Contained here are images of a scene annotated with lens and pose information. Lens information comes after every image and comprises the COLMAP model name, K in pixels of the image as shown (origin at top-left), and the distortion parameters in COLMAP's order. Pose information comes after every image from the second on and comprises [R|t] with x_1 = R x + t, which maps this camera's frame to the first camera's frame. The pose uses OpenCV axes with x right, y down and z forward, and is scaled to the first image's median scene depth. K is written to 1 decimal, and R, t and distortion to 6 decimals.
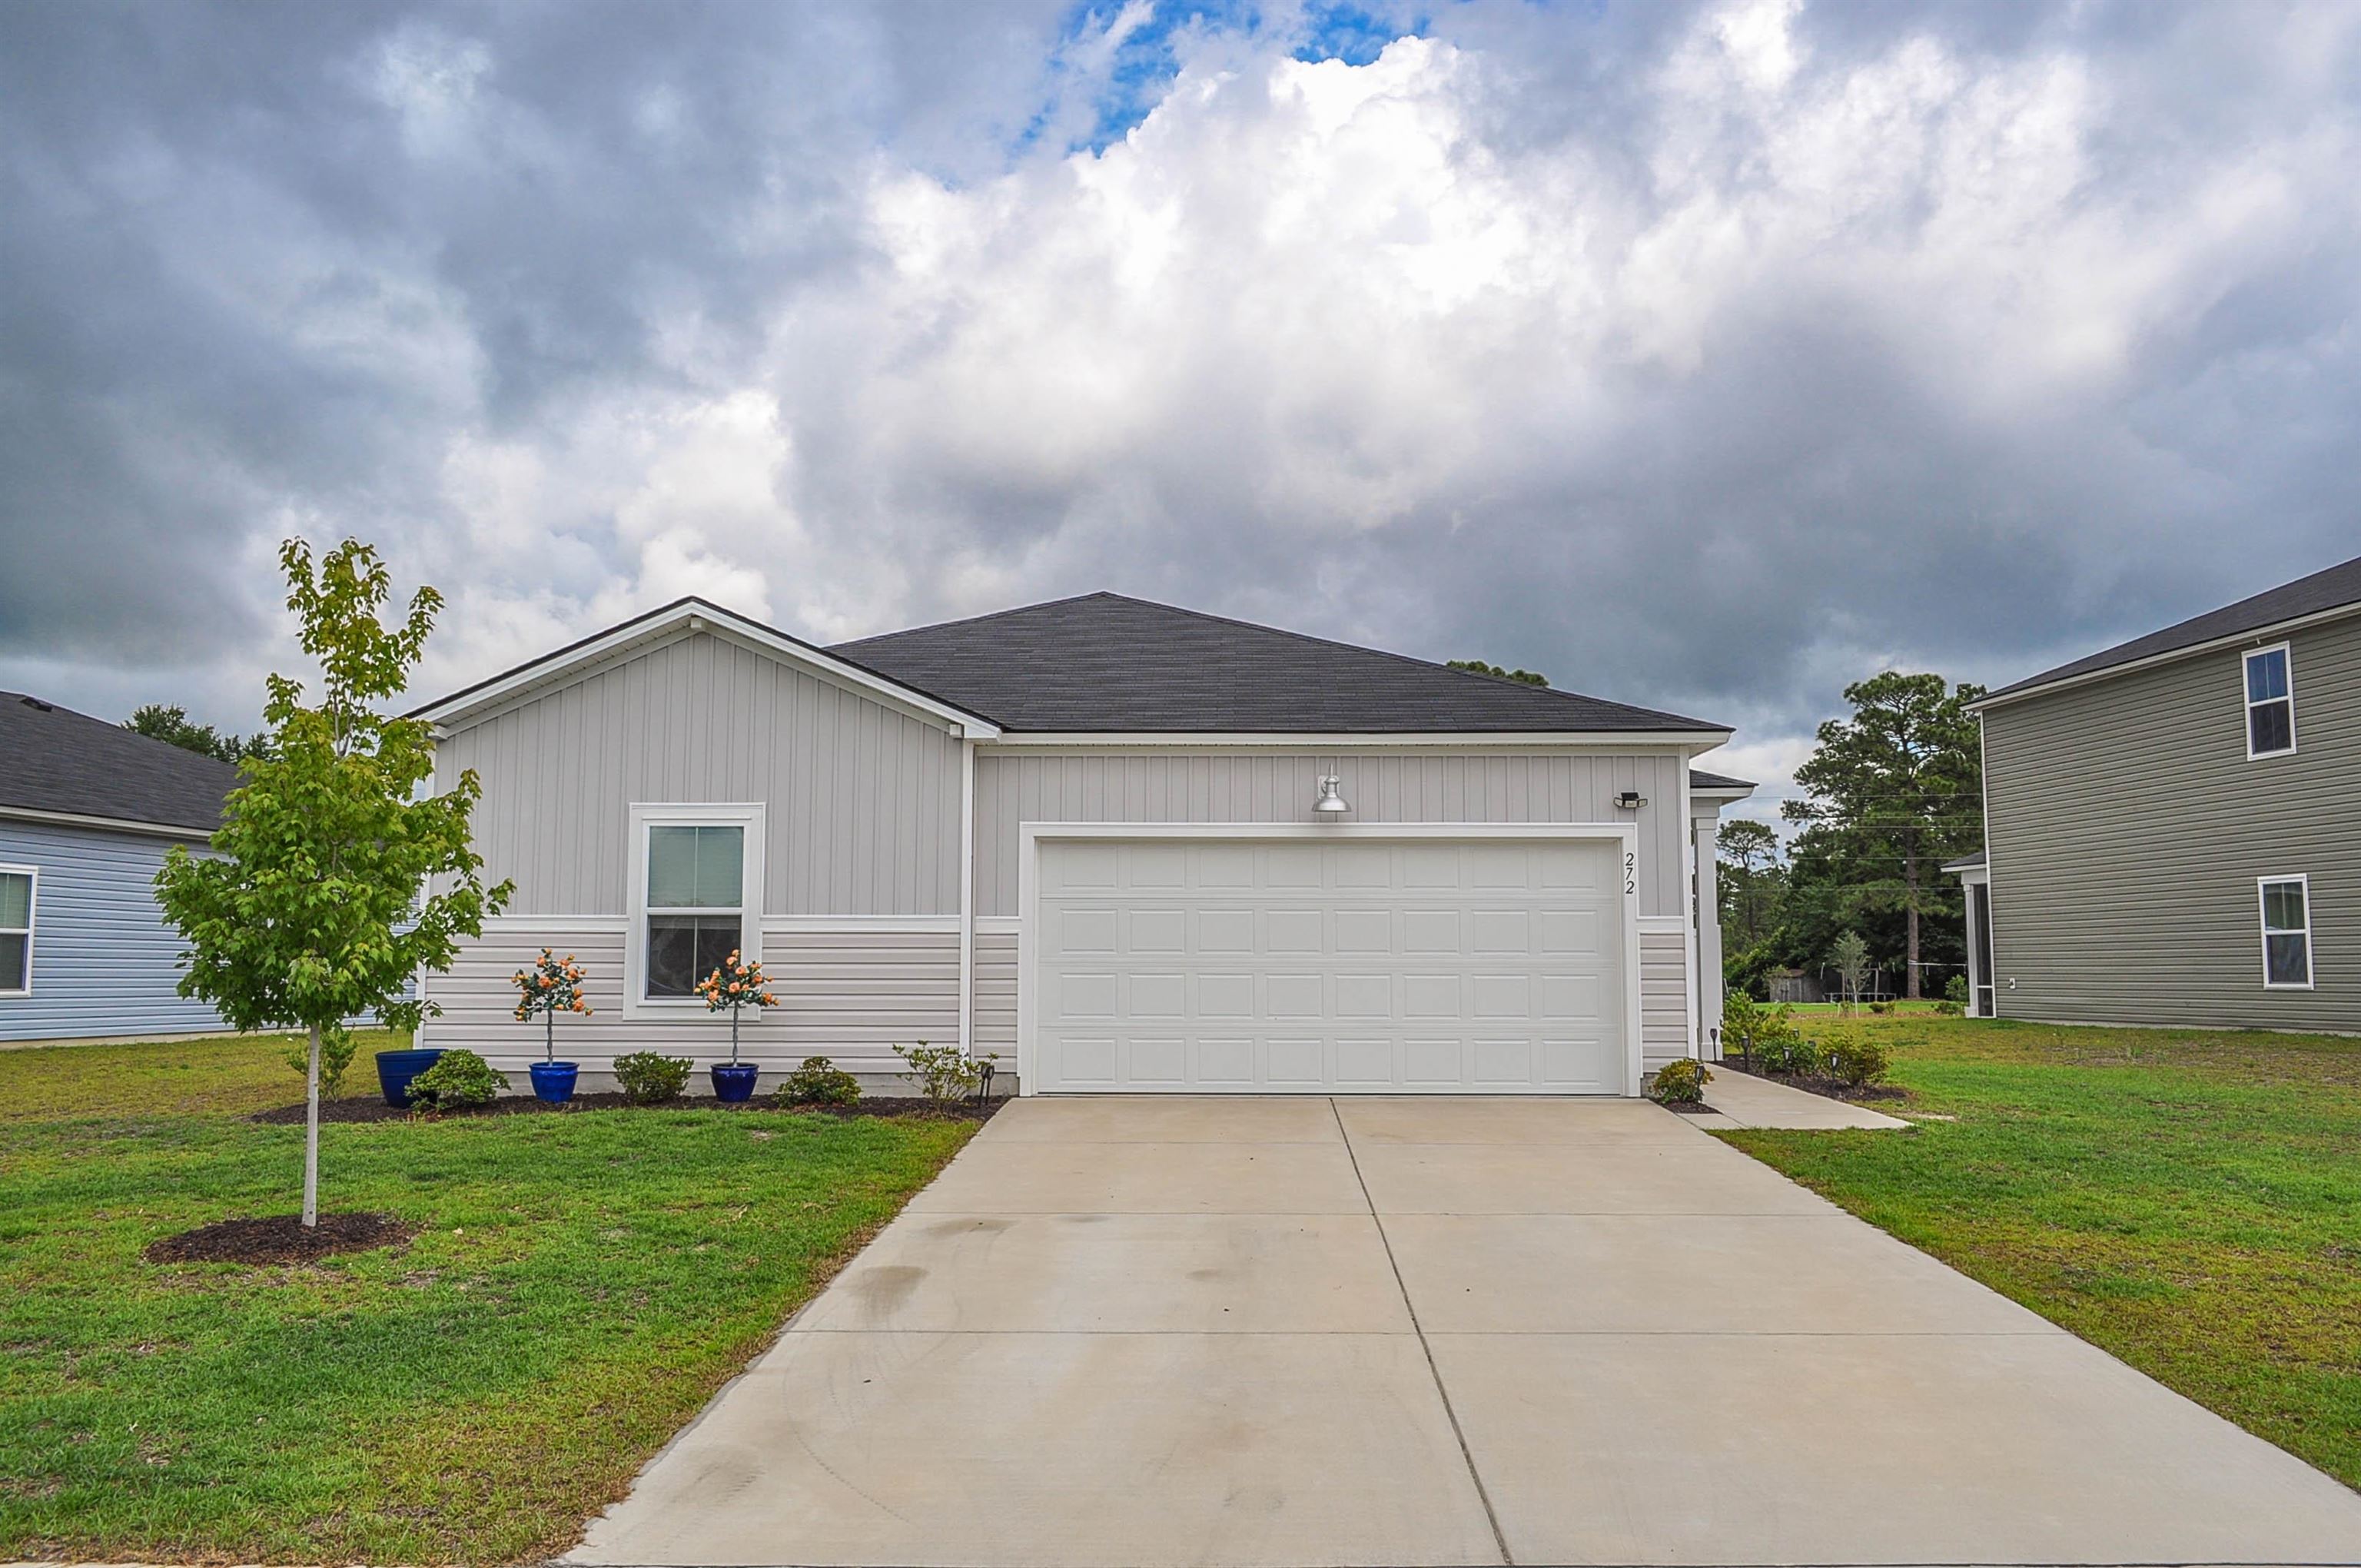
lens RADIAL K [[1811.0, 0, 1182.4], [0, 1811.0, 778.6], [0, 0, 1]] dist [0.005109, 0.003544]
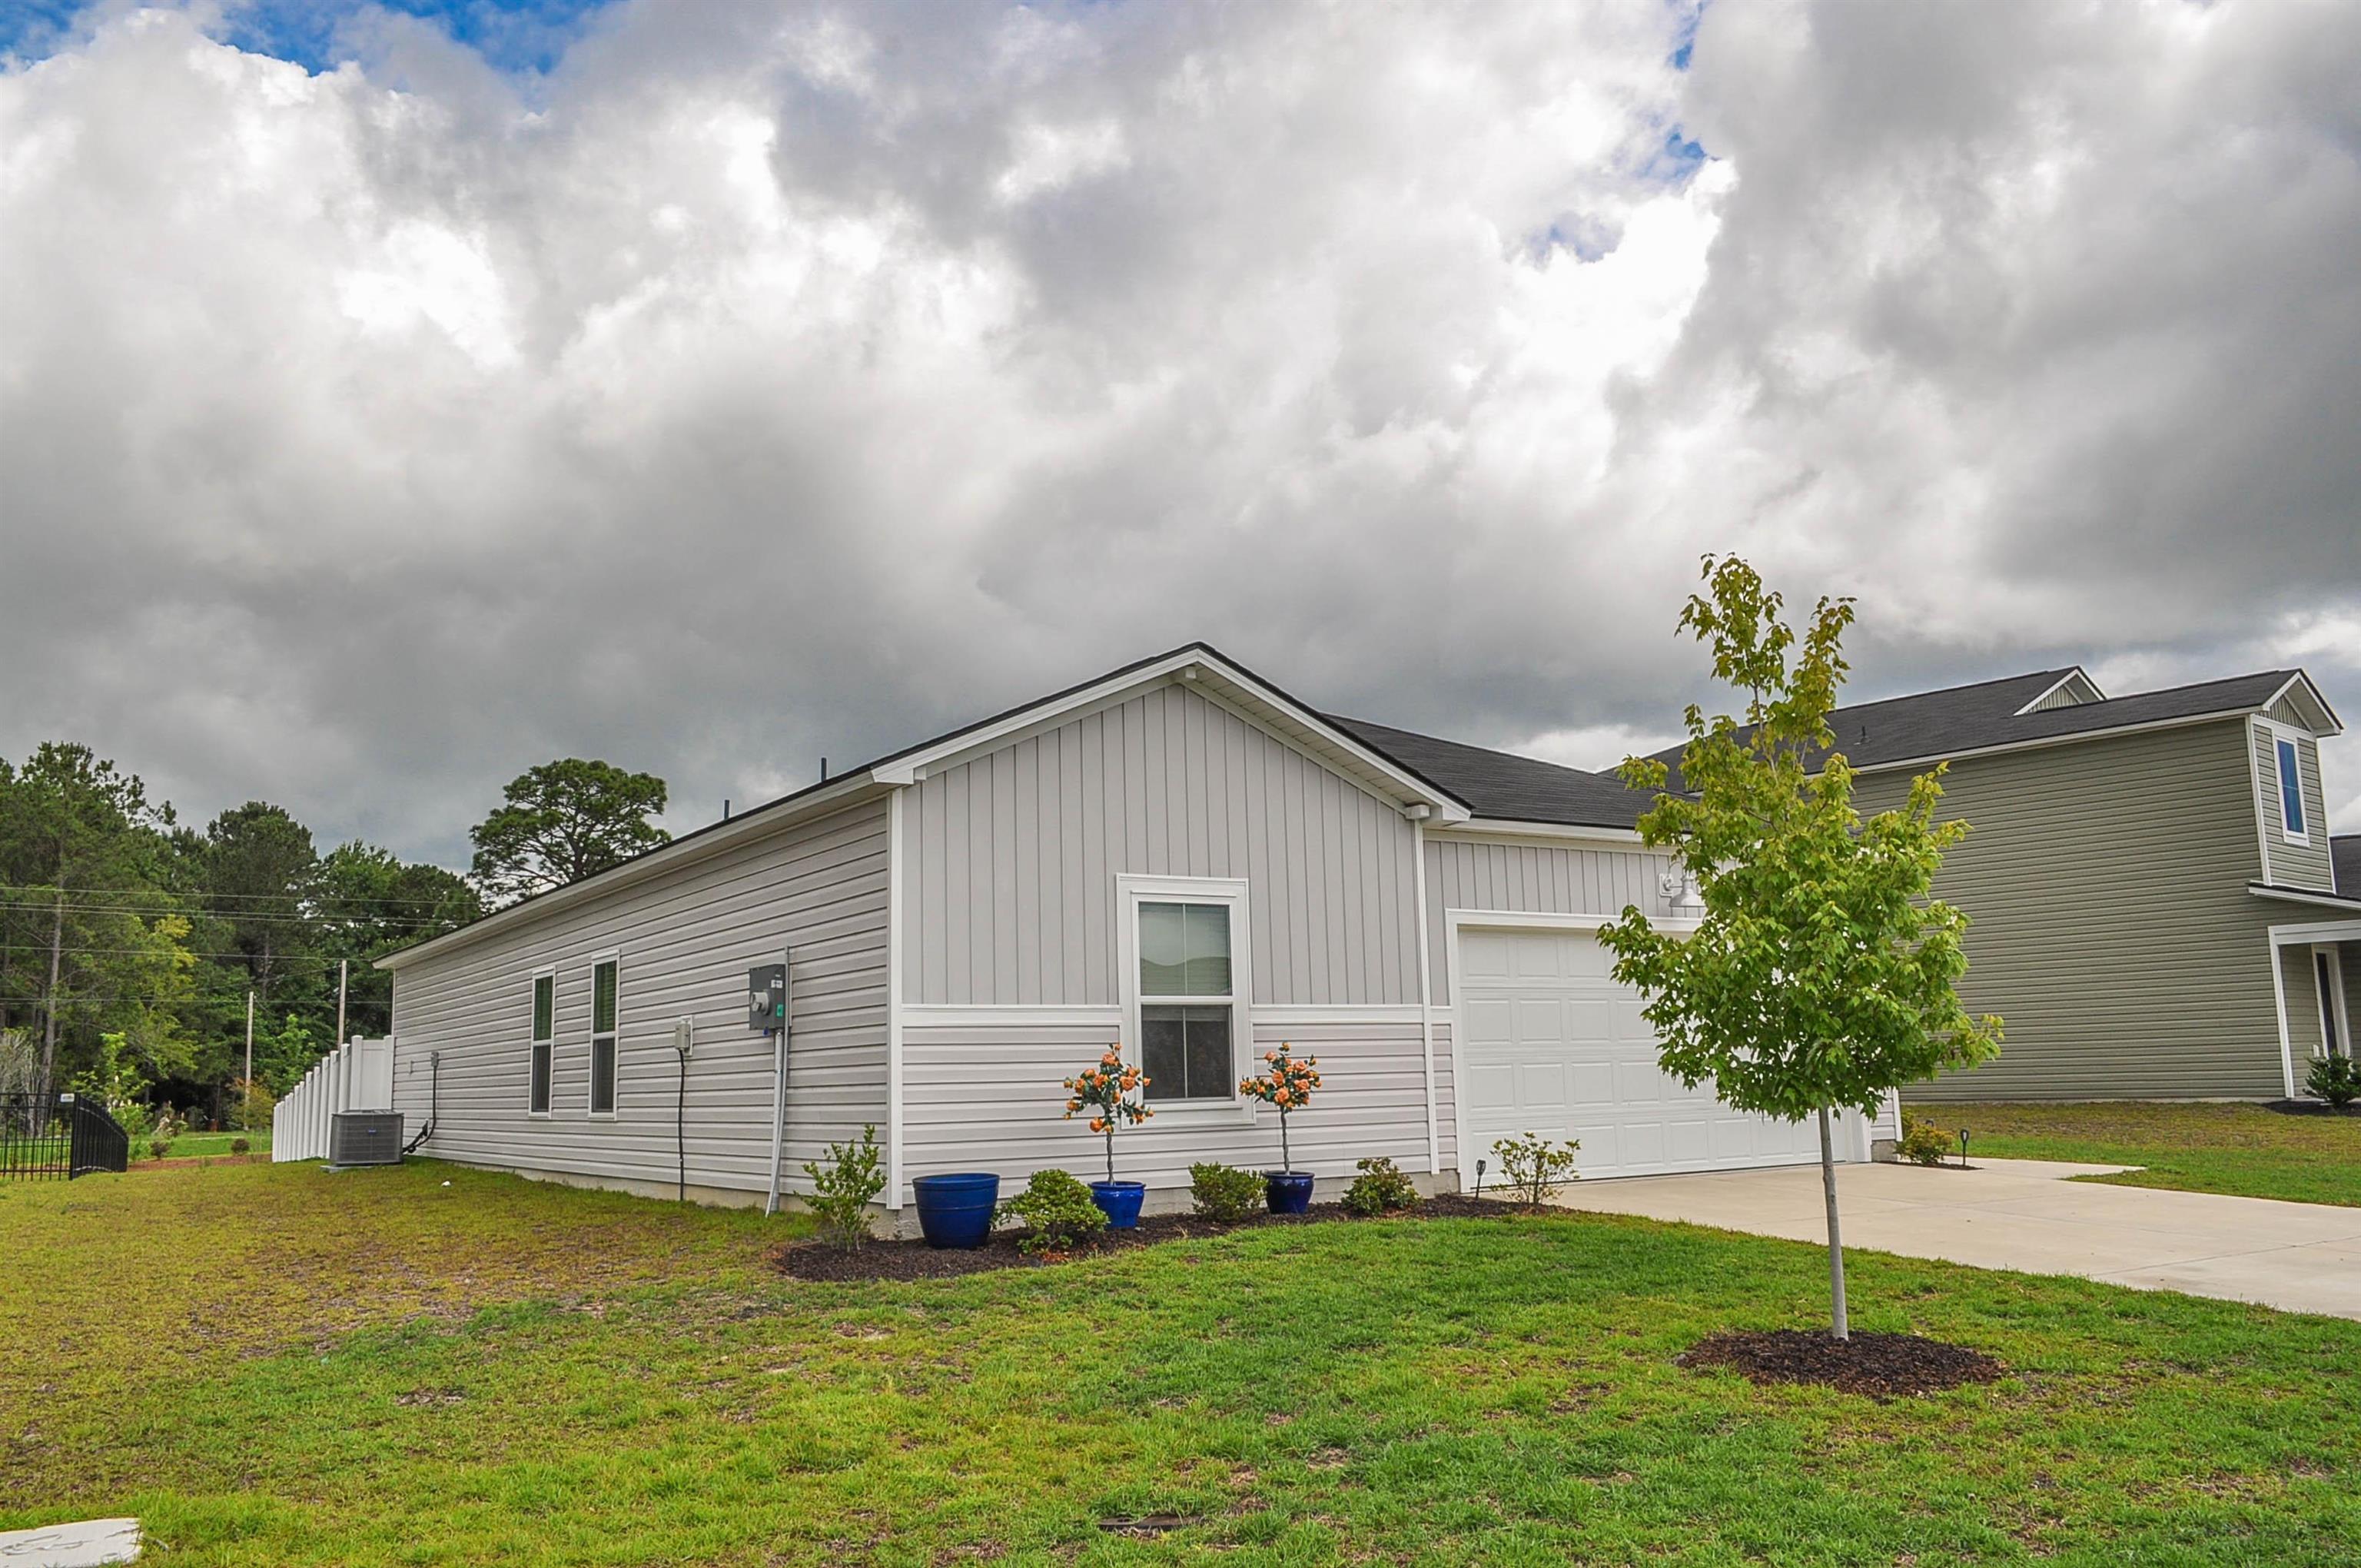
lens RADIAL K [[1846.0, 0, 1192.7], [0, 1846.0, 791.3], [0, 0, 1]] dist [-0.013689, 0.008817]
pose [[0.806588, 0.066650, 0.587344, -0.796720], [-0.036969, 0.997366, -0.062409, 0.028069], [-0.589957, 0.028625, 0.806927, 0.276856]]
